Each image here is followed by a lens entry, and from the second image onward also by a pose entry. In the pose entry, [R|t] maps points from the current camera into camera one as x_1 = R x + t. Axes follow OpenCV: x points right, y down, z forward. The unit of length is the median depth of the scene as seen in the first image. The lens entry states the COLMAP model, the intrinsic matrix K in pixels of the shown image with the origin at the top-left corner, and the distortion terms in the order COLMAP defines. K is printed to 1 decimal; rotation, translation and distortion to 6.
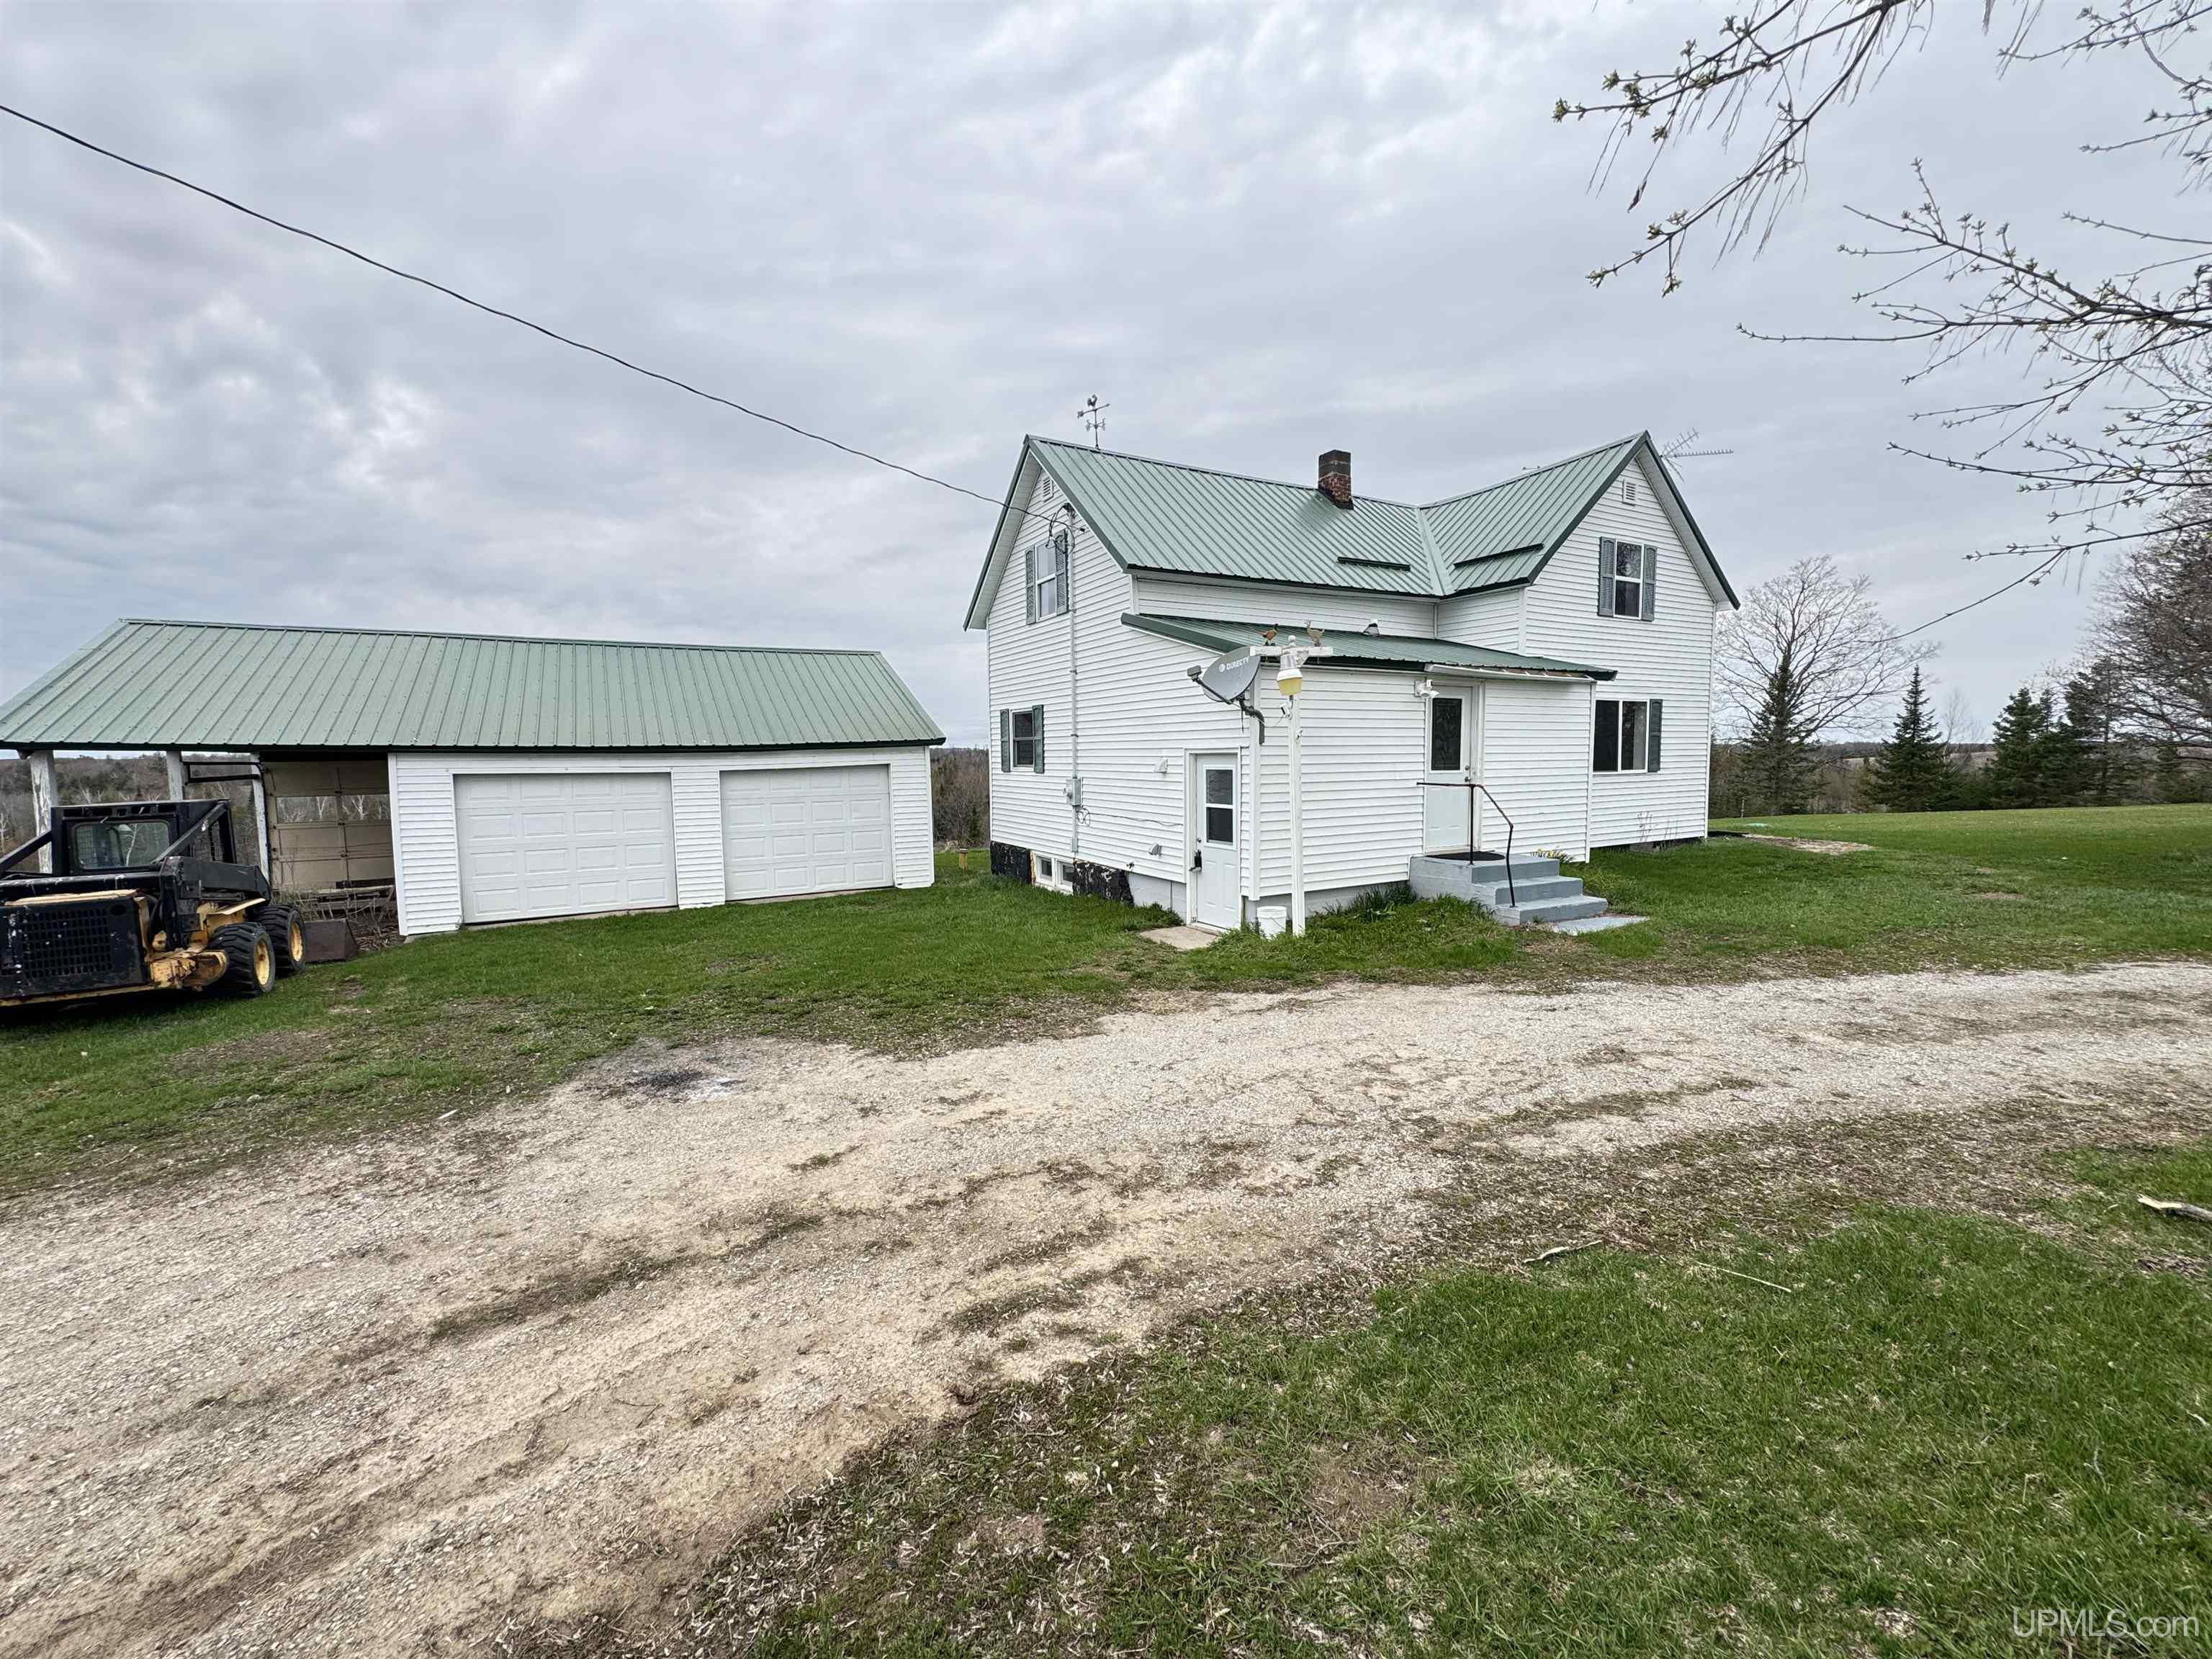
lens RADIAL K [[876.5, 0, 1100.9], [0, 876.5, 825.2], [0, 0, 1]] dist [-0.002109, 0.000070]
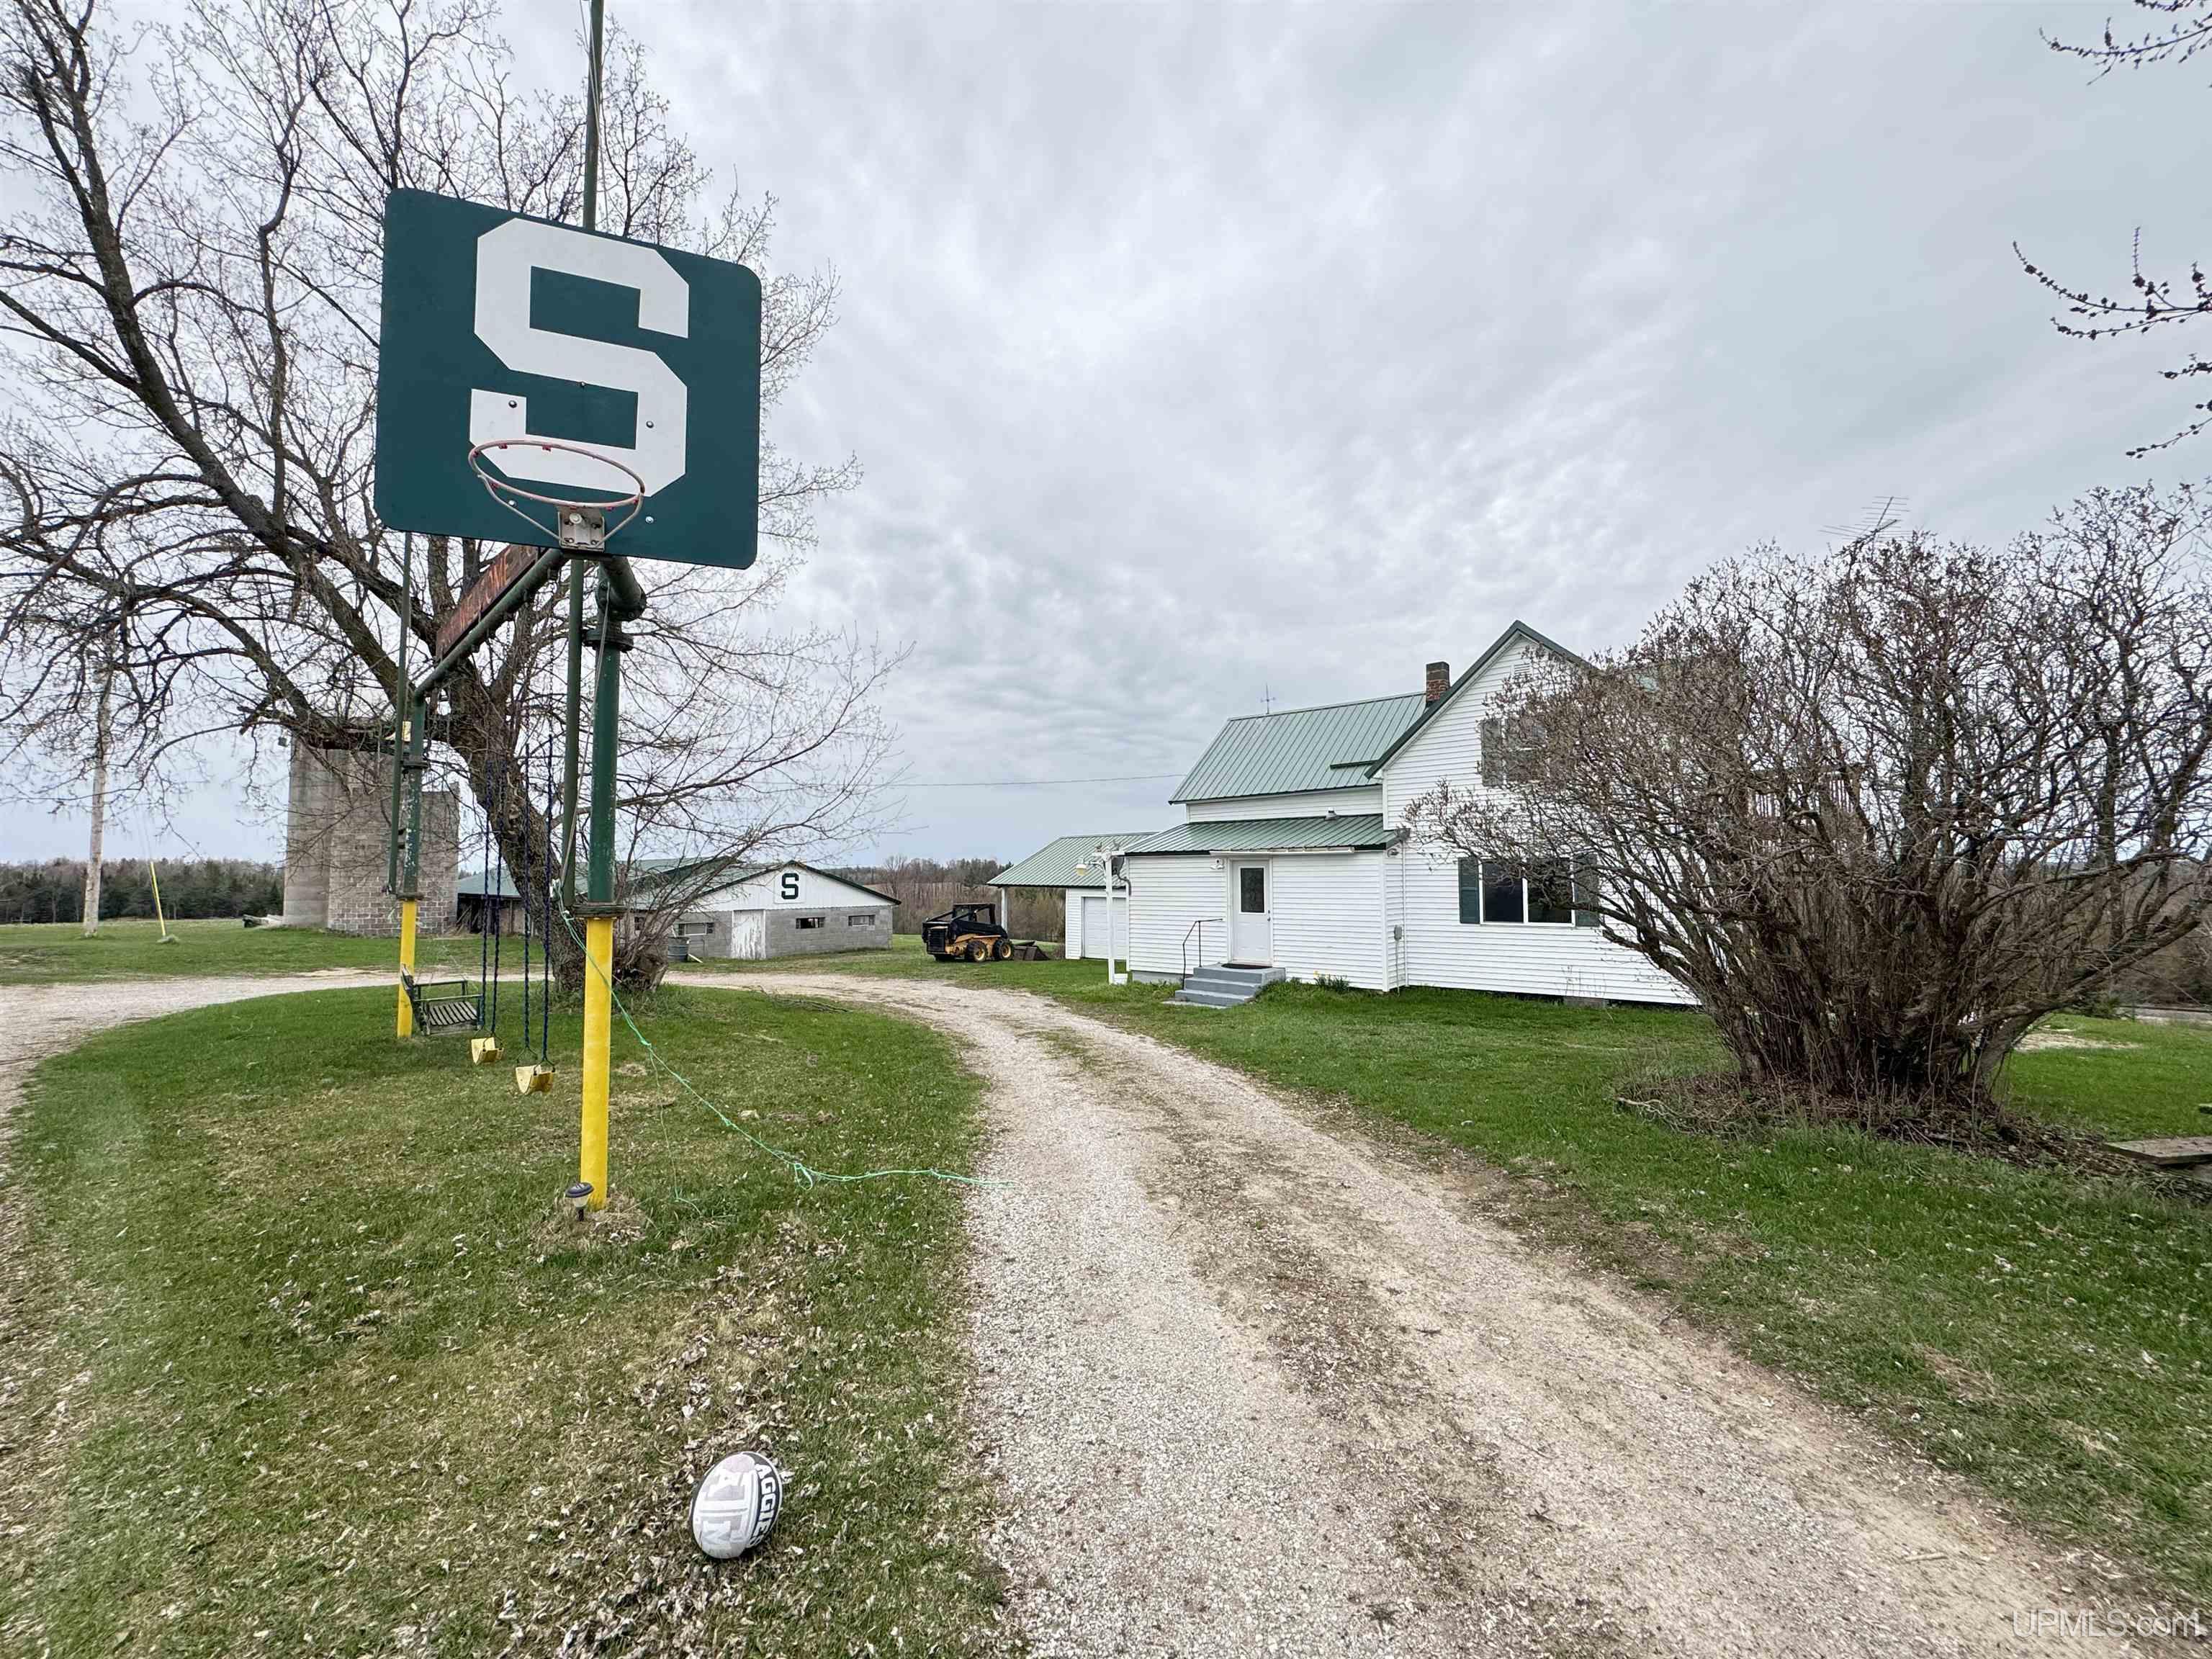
lens RADIAL K [[876.5, 0, 1110.0], [0, 876.5, 827.2], [0, 0, 1]] dist [-0.002109, 0.000070]
pose [[0.369458, -0.044698, -0.928172, 1.607263], [-0.069608, 0.994705, -0.075610, -0.070982], [0.926637, 0.092543, 0.364390, 0.141124]]
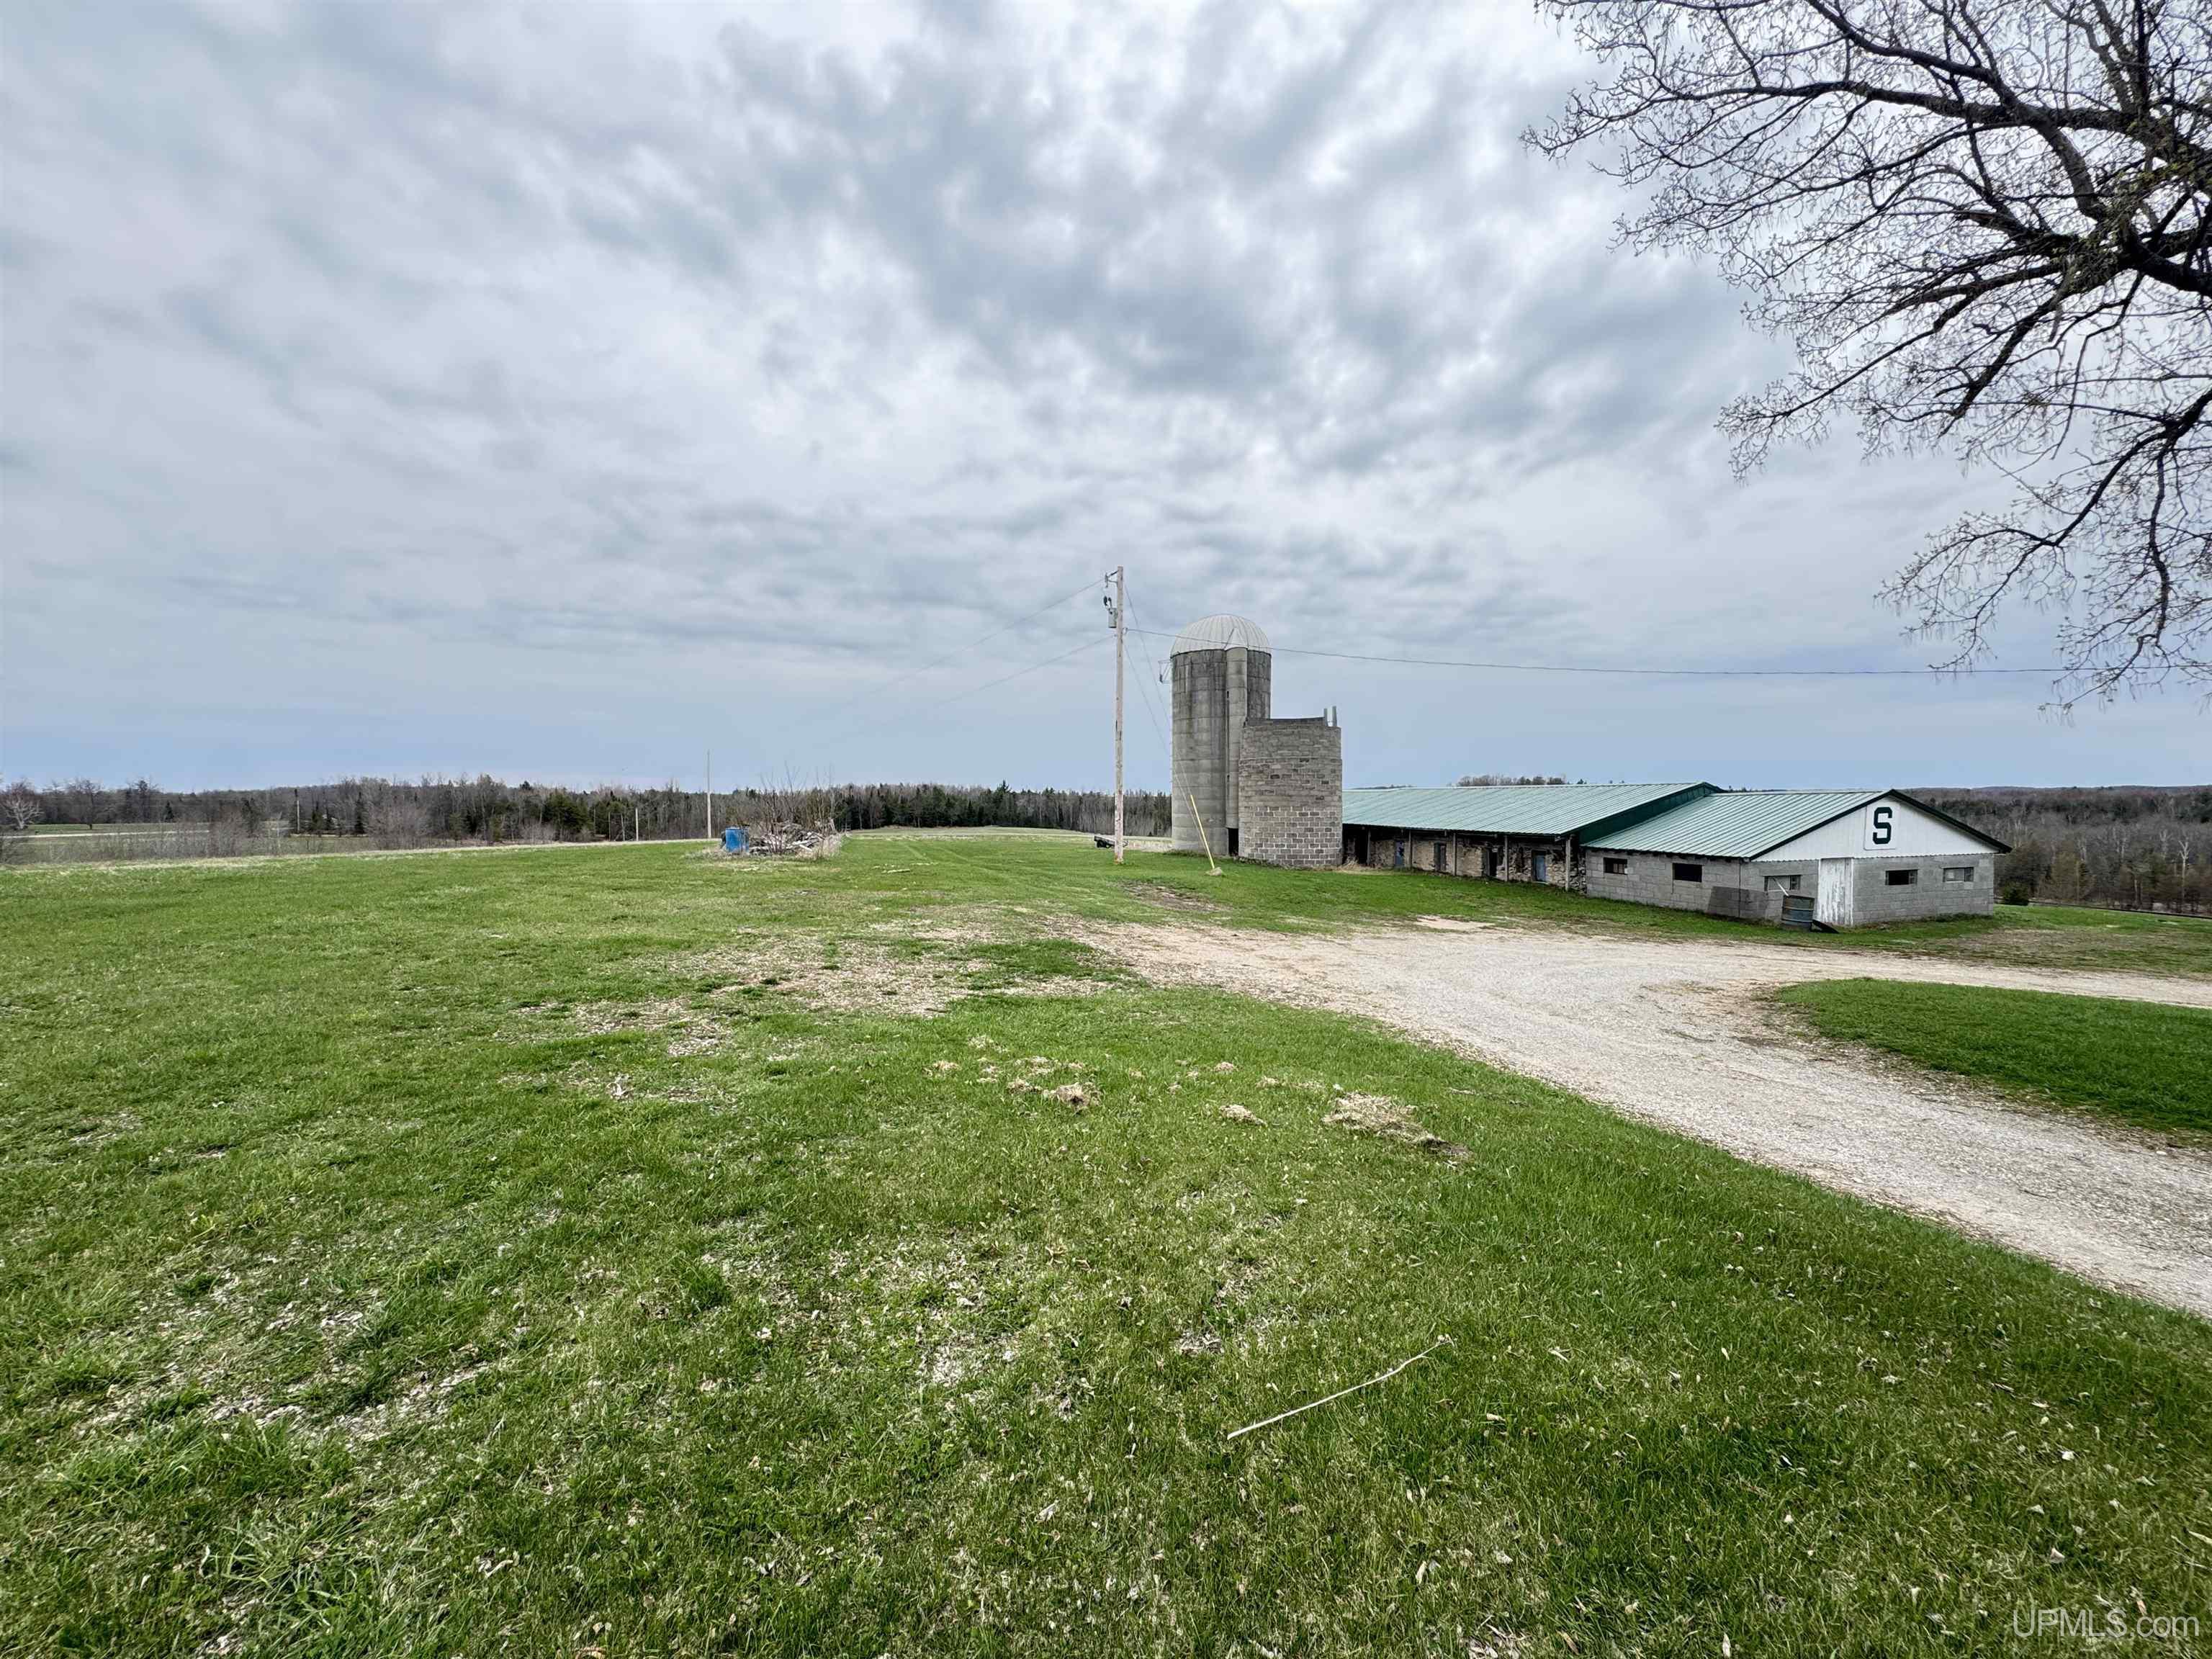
lens RADIAL K [[876.5, 0, 1103.3], [0, 876.5, 822.8], [0, 0, 1]] dist [-0.002109, 0.000070]
pose [[-0.209899, 0.037486, -0.977004, 0.985461], [-0.067614, 0.996316, 0.052753, -0.019551], [0.975382, 0.077132, -0.206592, -1.006820]]
